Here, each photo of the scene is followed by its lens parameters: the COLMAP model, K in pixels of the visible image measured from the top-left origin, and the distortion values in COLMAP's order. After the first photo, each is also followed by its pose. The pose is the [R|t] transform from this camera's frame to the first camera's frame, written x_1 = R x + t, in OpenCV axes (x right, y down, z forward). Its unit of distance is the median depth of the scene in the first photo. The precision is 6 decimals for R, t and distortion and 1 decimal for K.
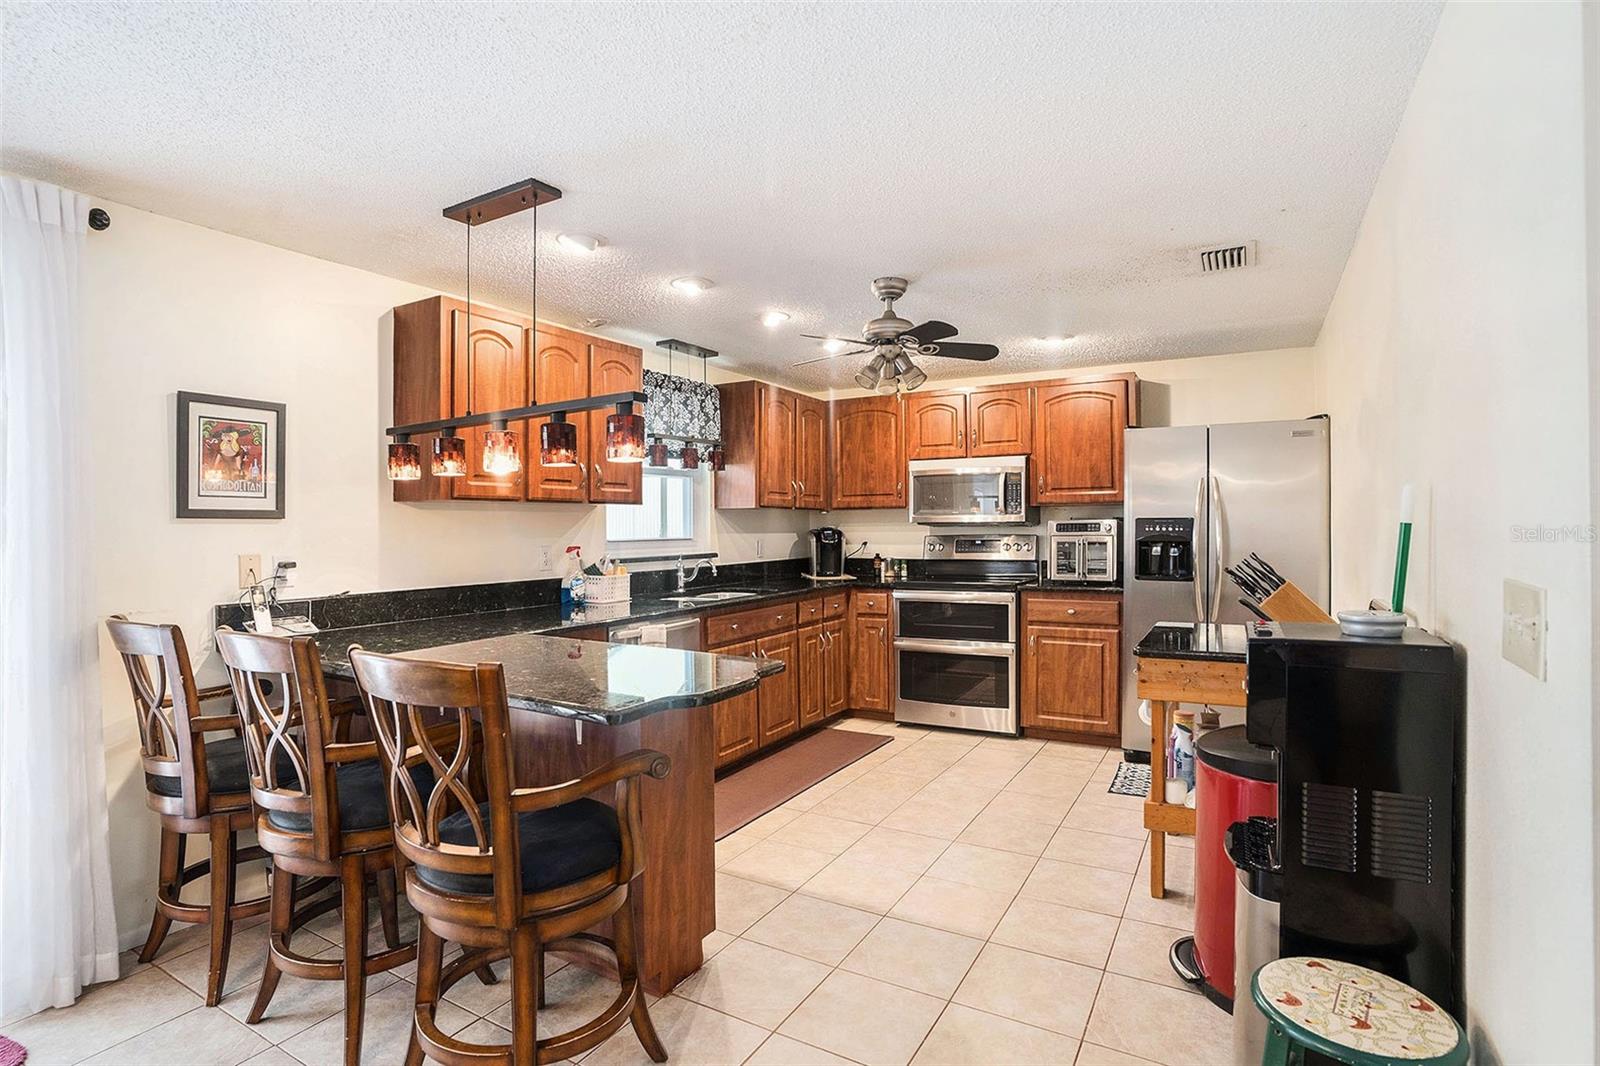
lens RADIAL K [[791.5, 0, 790.2], [0, 791.5, 520.9], [0, 0, 1]] dist [-0.046278, 0.015040]
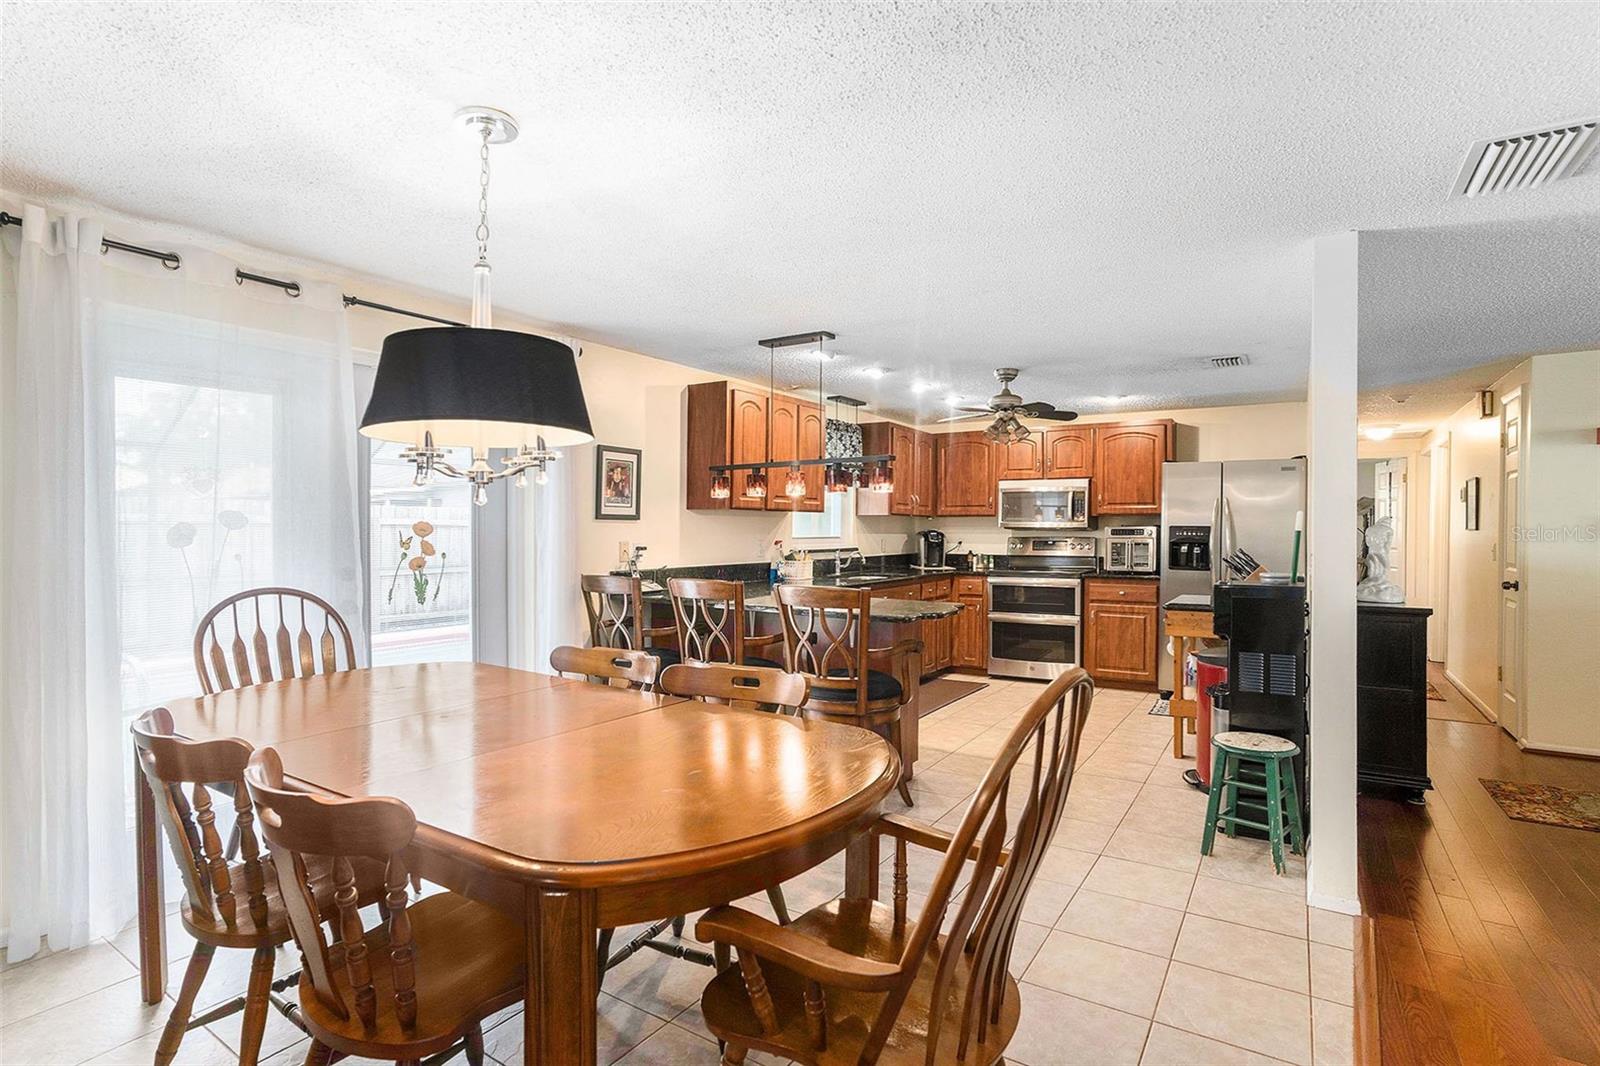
lens RADIAL K [[791.5, 0, 789.7], [0, 791.5, 521.7], [0, 0, 1]] dist [-0.046278, 0.015040]
pose [[0.998739, 0.012171, -0.048716, -0.254324], [-0.012288, 0.999922, -0.002097, 0.000203], [0.048687, 0.002693, 0.998810, -0.644590]]
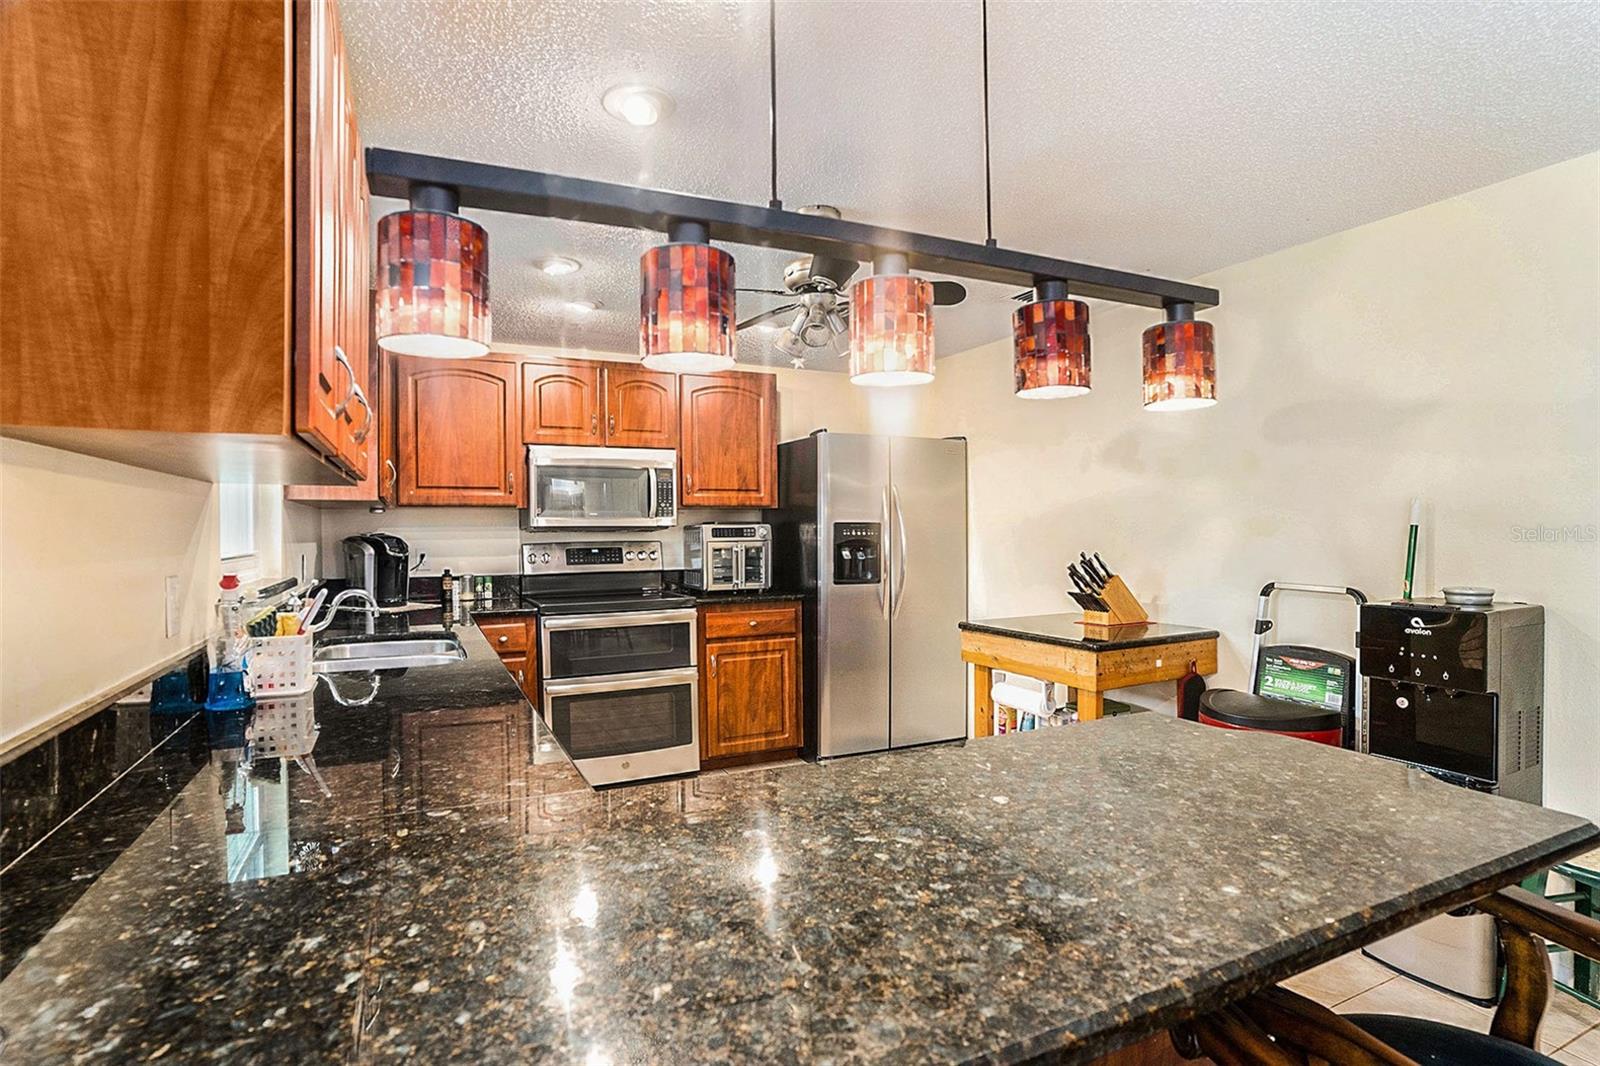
lens RADIAL K [[791.5, 0, 794.6], [0, 791.5, 534.3], [0, 0, 1]] dist [-0.046278, 0.015040]
pose [[0.578621, -0.001594, 0.815595, -0.588619], [-0.003053, 0.999987, 0.004121, 0.010562], [-0.815591, -0.004874, 0.578608, 0.674398]]
